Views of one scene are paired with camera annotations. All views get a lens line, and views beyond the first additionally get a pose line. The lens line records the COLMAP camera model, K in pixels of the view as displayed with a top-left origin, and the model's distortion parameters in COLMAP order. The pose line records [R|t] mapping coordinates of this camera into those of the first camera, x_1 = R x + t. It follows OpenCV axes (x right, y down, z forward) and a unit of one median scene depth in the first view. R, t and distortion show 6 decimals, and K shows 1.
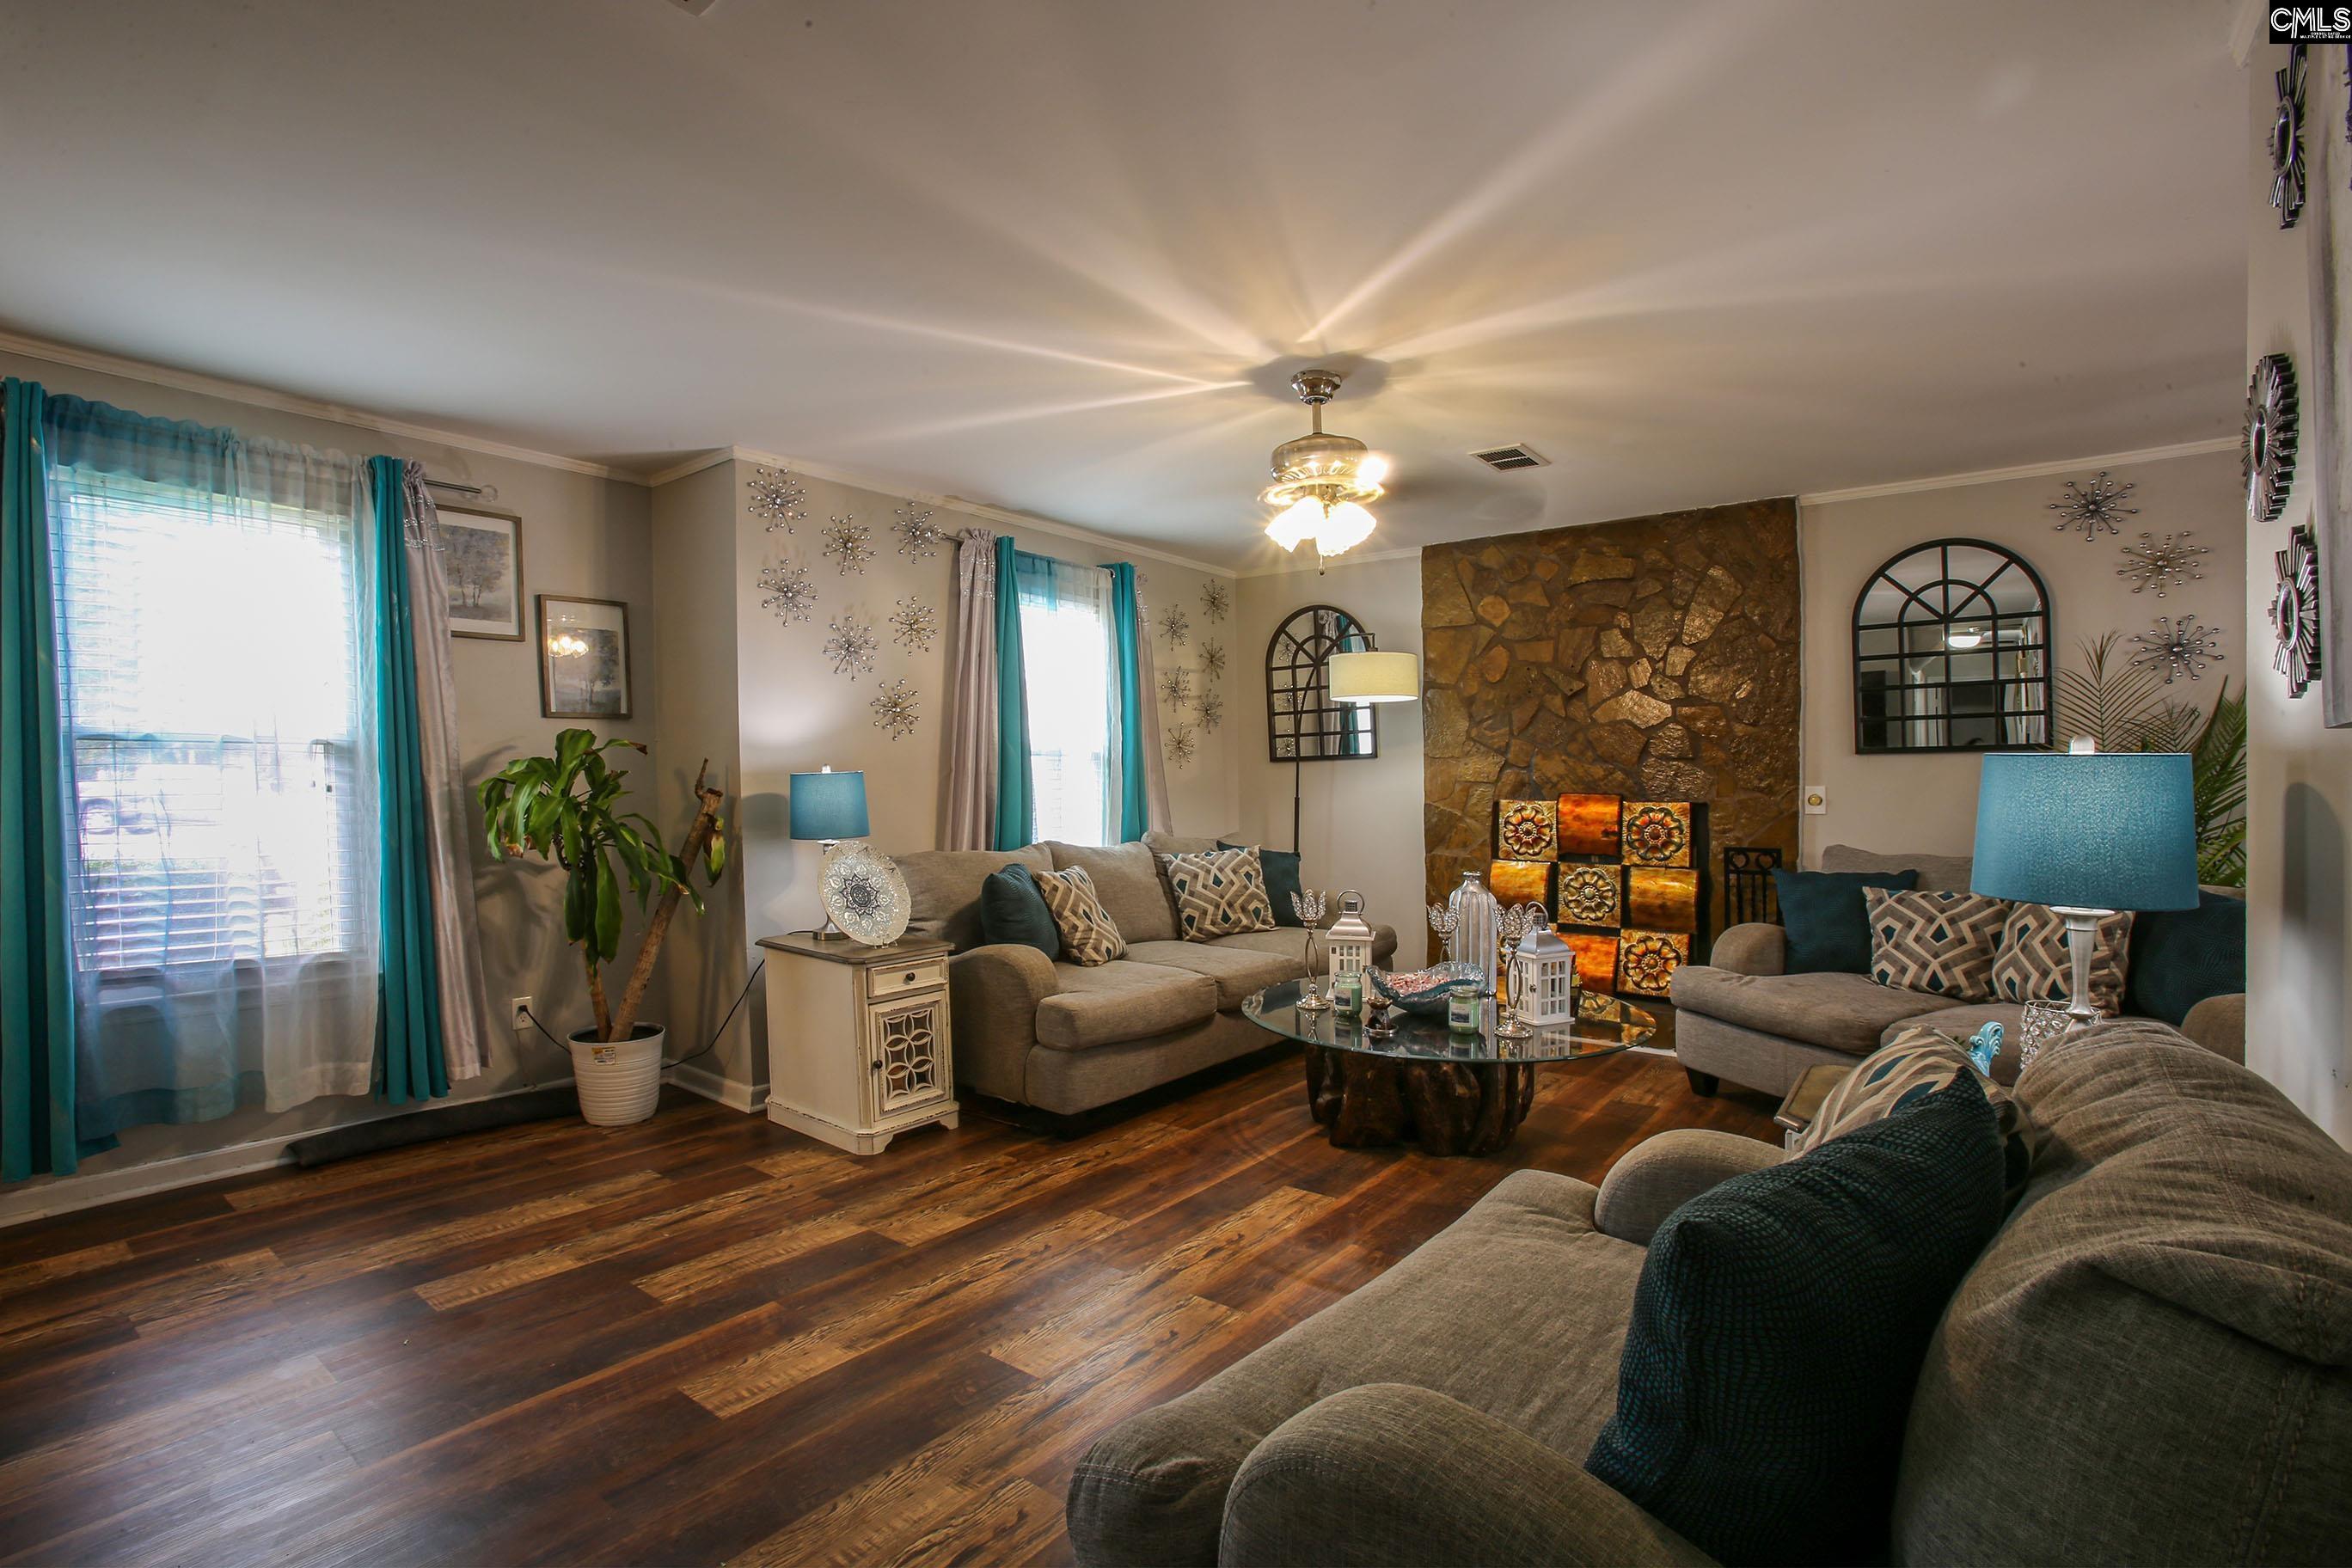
lens RADIAL K [[1076.9, 0, 1142.9], [0, 1076.9, 792.6], [0, 0, 1]] dist [-0.099006, 0.034811]
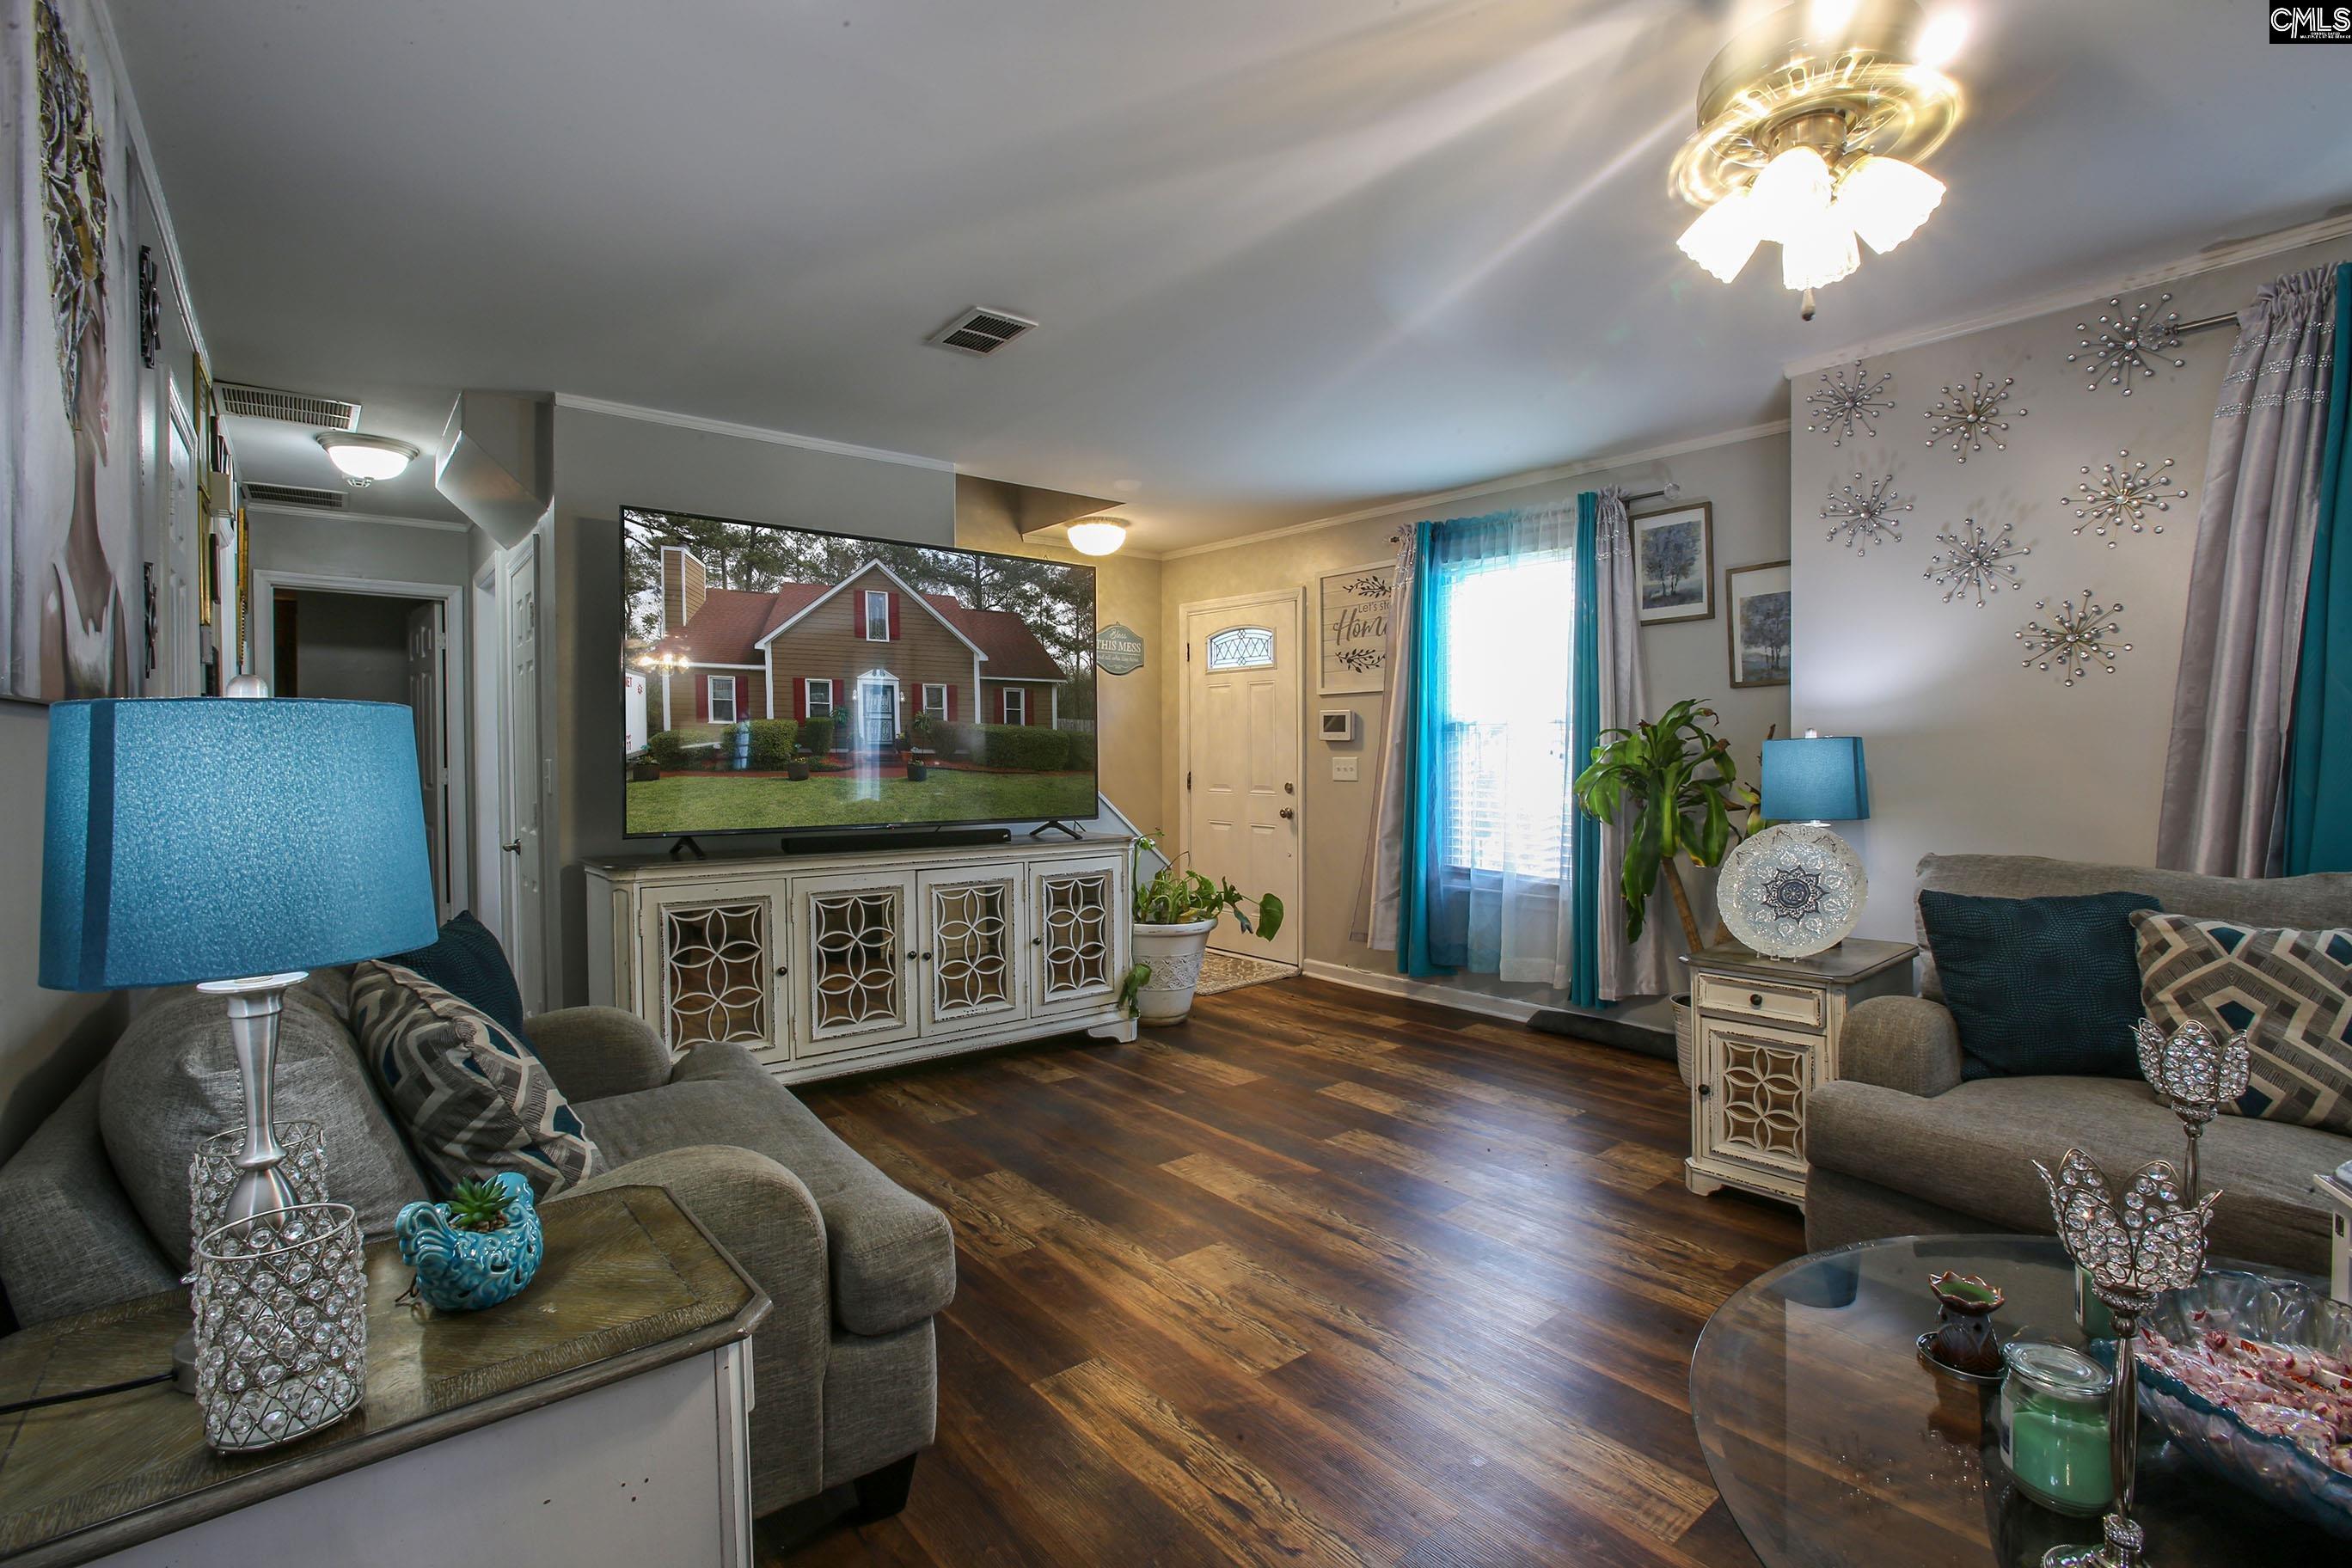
lens RADIAL K [[1080.2, 0, 1164.5], [0, 1080.2, 771.9], [0, 0, 1]] dist [-0.075534, 0.036307]
pose [[-0.219446, 0.020148, -0.975417, 0.577403], [0.002113, 0.999794, 0.020176, -0.010483], [0.975622, 0.002366, -0.219444, 0.681494]]
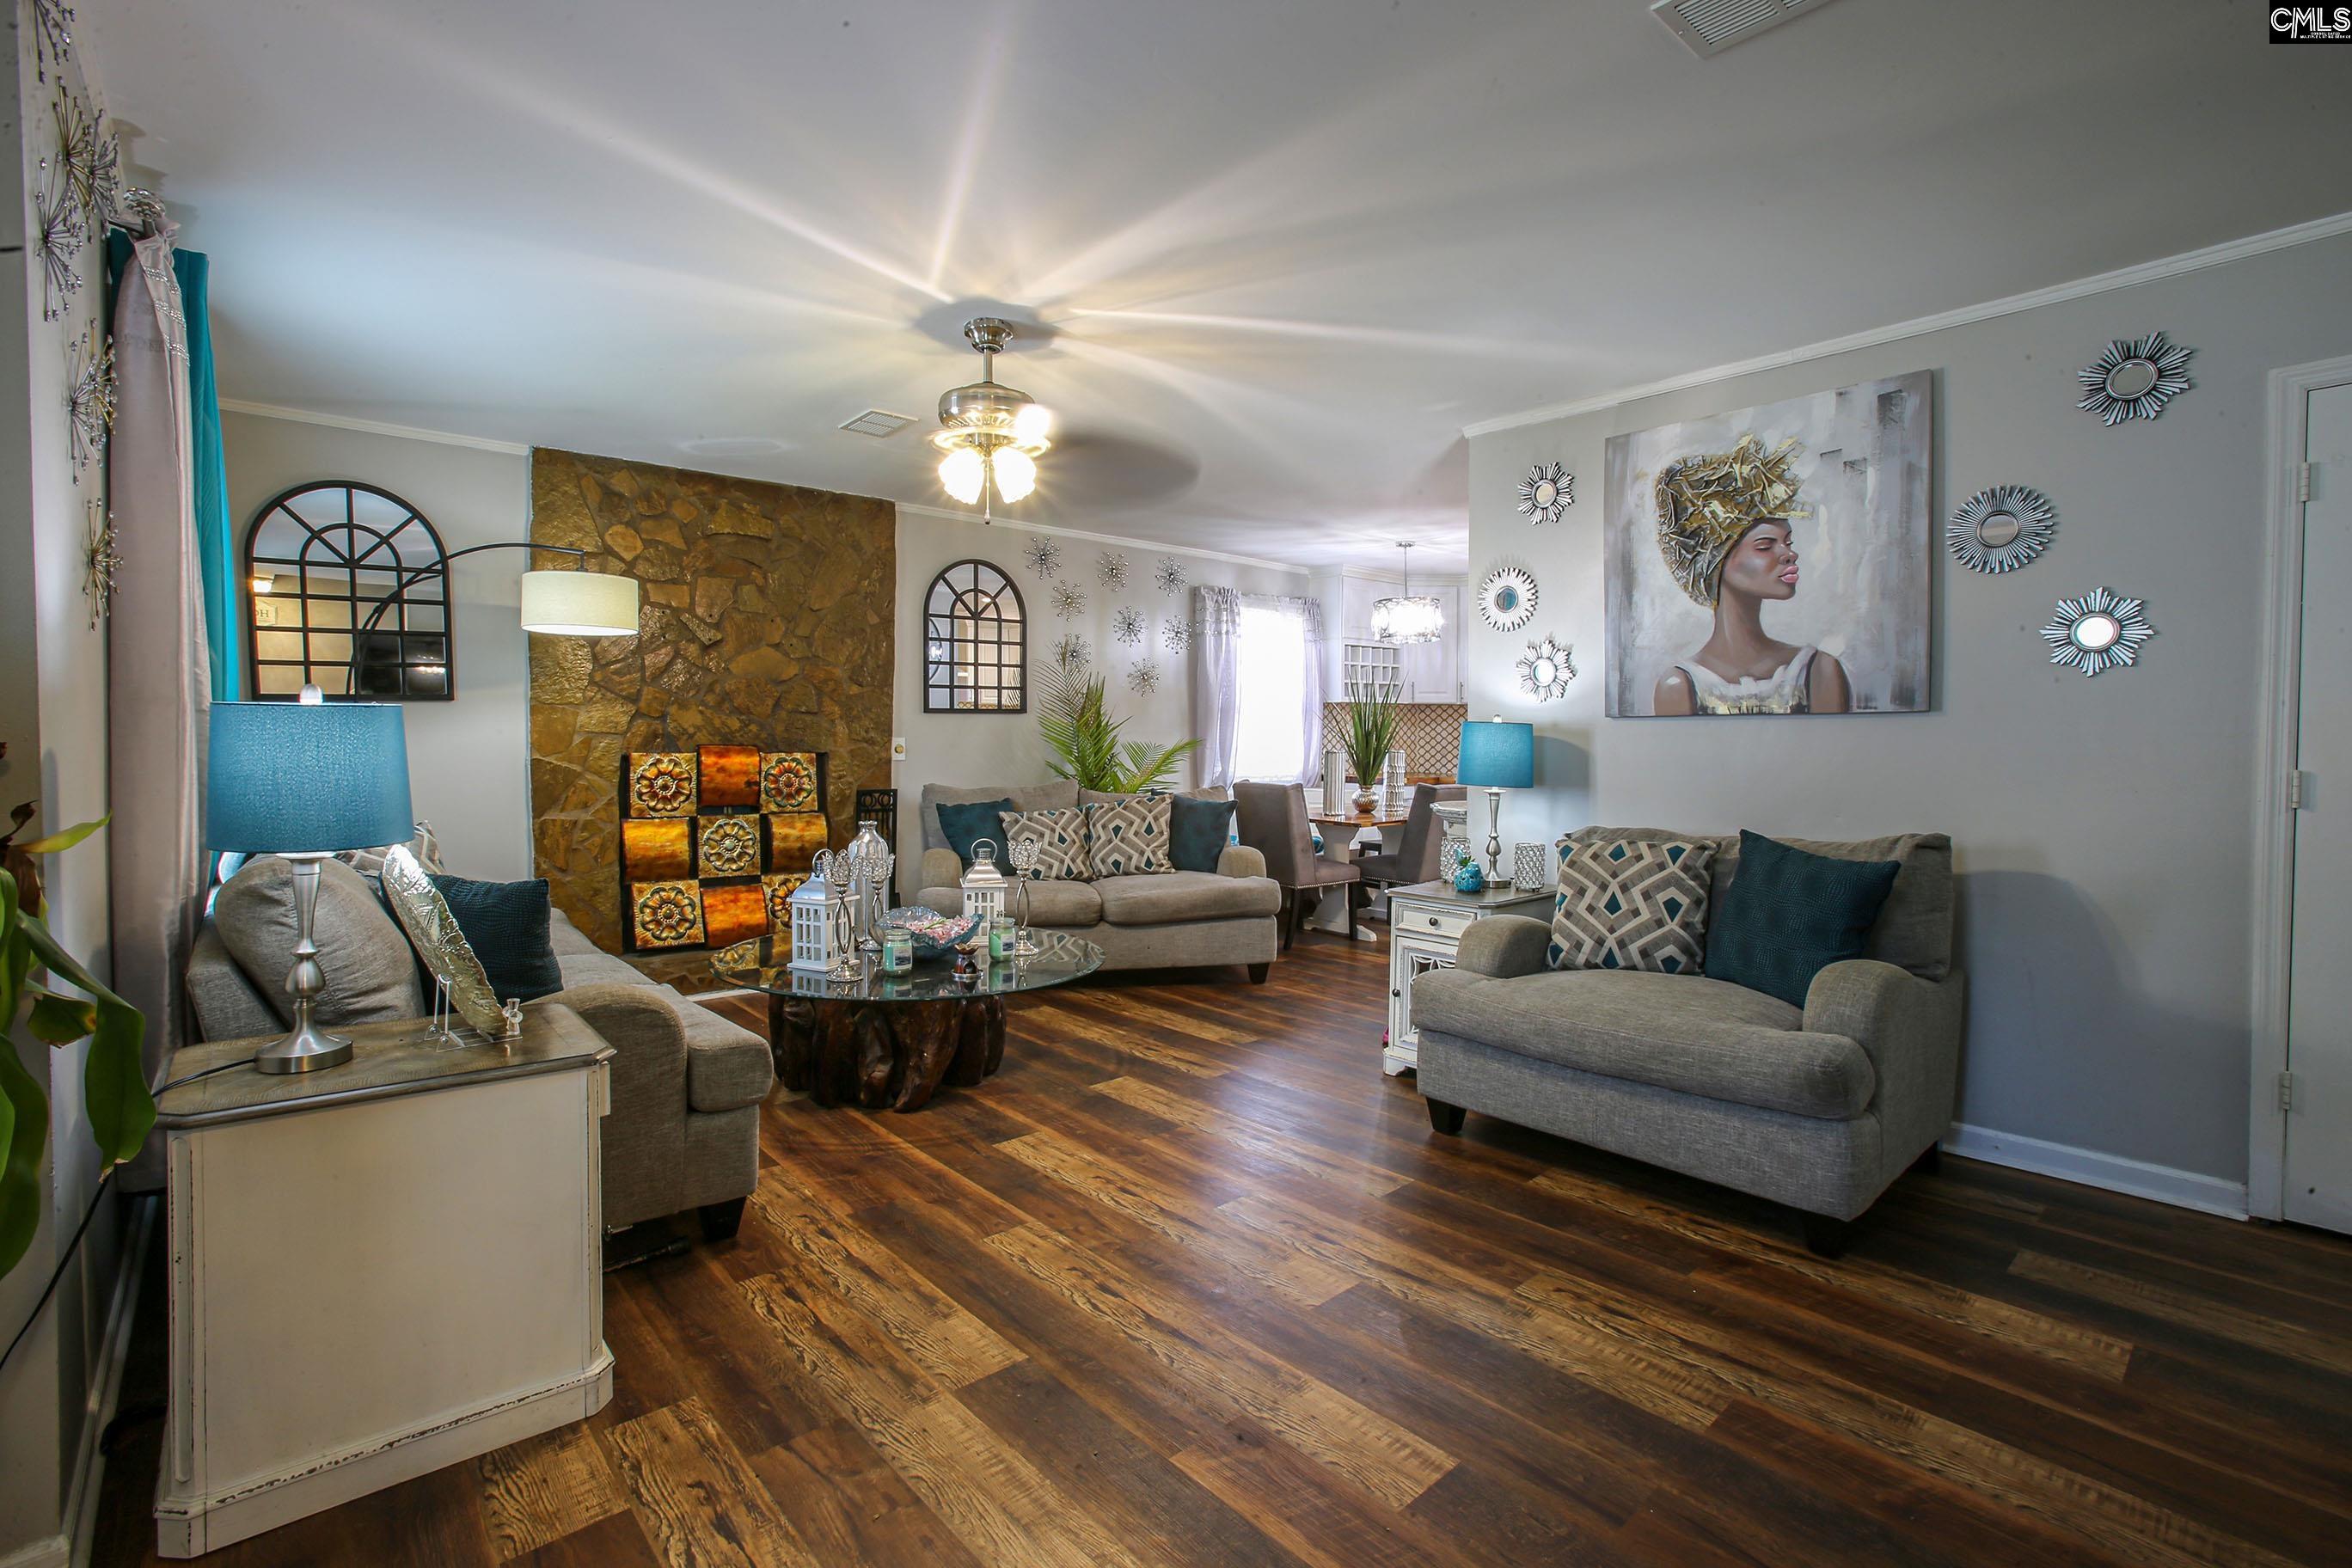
lens RADIAL K [[1080.2, 0, 1164.5], [0, 1080.2, 771.9], [0, 0, 1]] dist [-0.075534, 0.036307]
pose [[0.169045, -0.030039, 0.985150, -0.658612], [0.000461, 0.999538, 0.030398, -0.005687], [-0.985608, -0.004685, 0.168981, 0.550459]]
